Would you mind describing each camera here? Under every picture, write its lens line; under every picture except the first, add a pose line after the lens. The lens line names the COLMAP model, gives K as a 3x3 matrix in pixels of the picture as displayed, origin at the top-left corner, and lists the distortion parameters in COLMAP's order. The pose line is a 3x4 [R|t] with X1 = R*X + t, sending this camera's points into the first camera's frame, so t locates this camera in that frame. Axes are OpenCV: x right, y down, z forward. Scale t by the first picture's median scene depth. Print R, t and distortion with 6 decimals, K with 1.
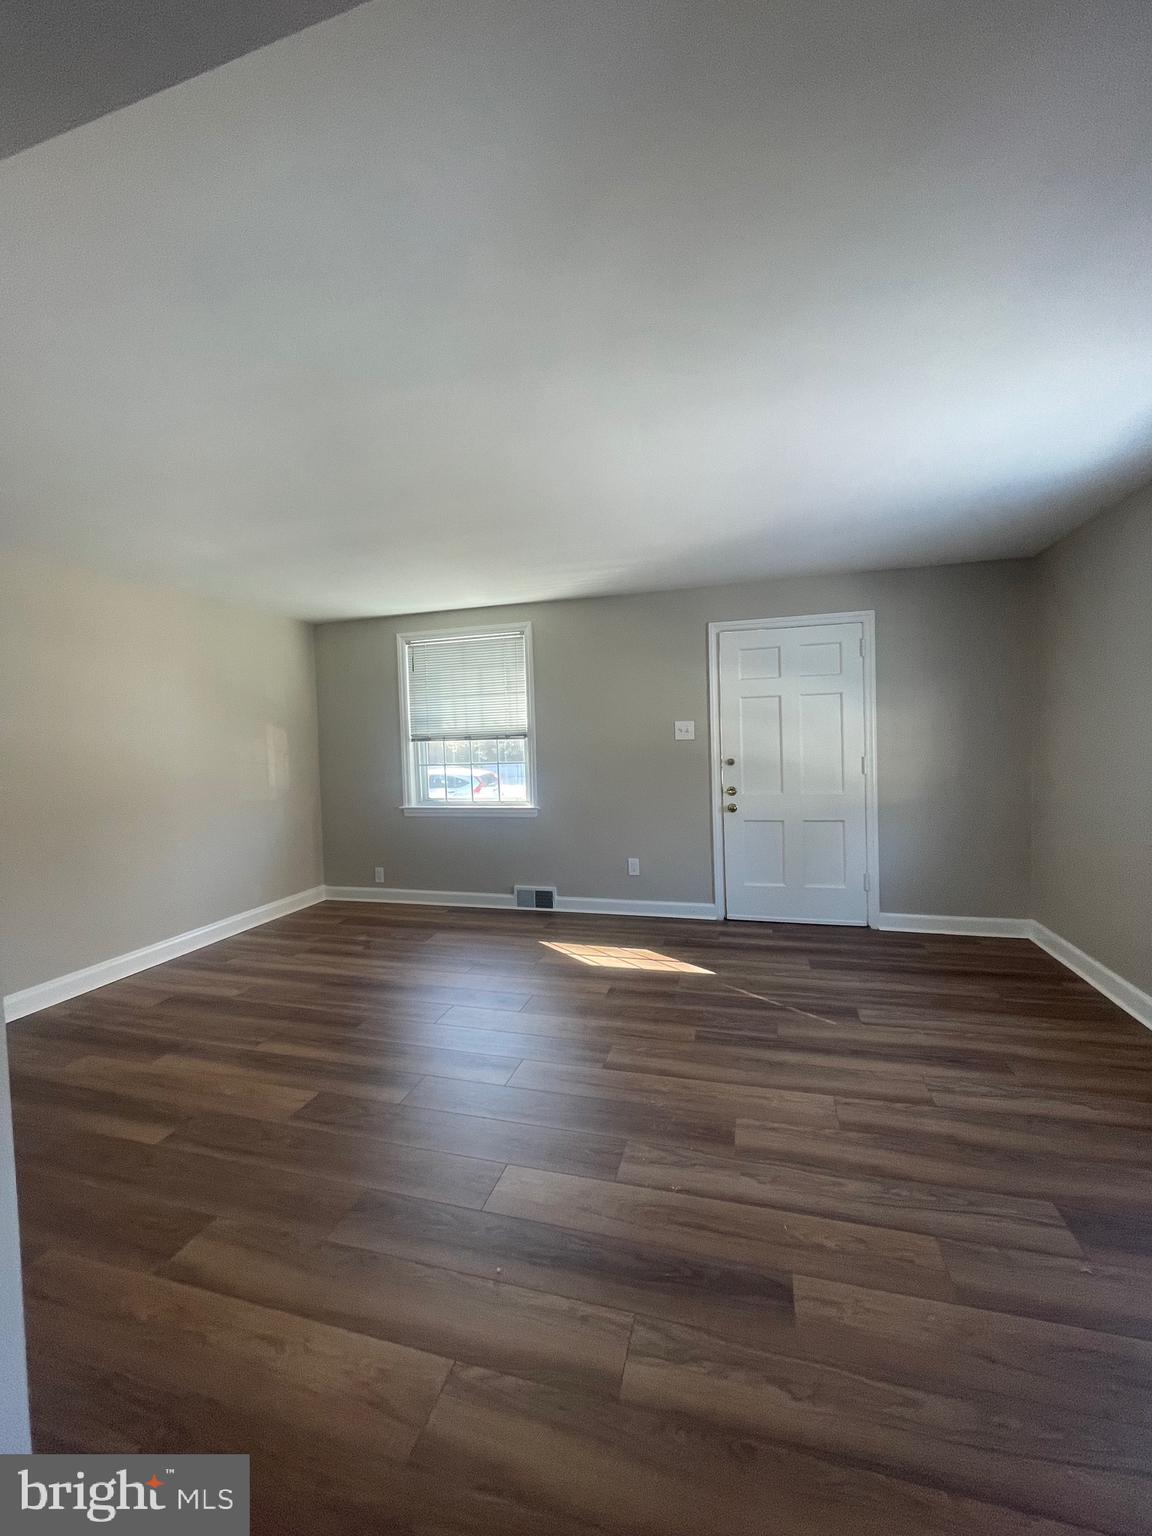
lens RADIAL K [[619.0, 0, 574.9], [0, 619.0, 763.5], [0, 0, 1]] dist [-0.002124, -0.000507]
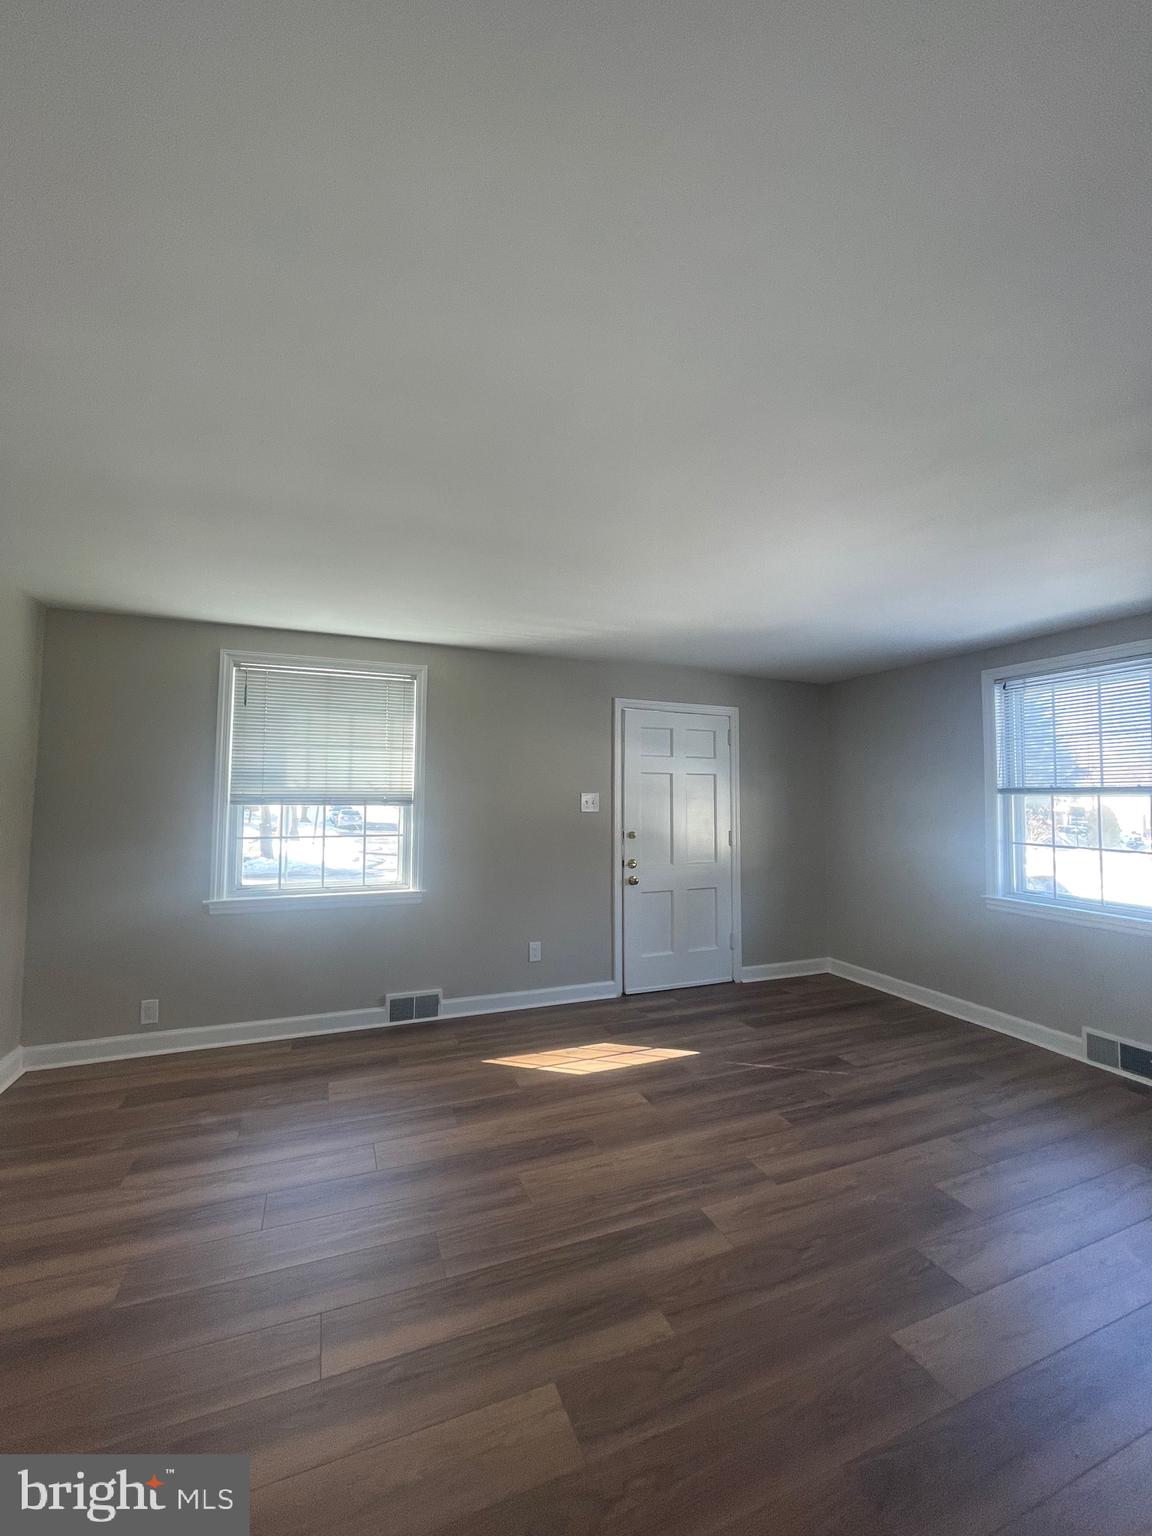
lens RADIAL K [[619.0, 0, 574.9], [0, 619.0, 763.5], [0, 0, 1]] dist [-0.002124, -0.000507]
pose [[0.783908, 0.069495, 0.616975, -0.465521], [-0.006993, 0.994641, -0.103149, -0.014108], [-0.620838, 0.076545, 0.780193, 0.256090]]
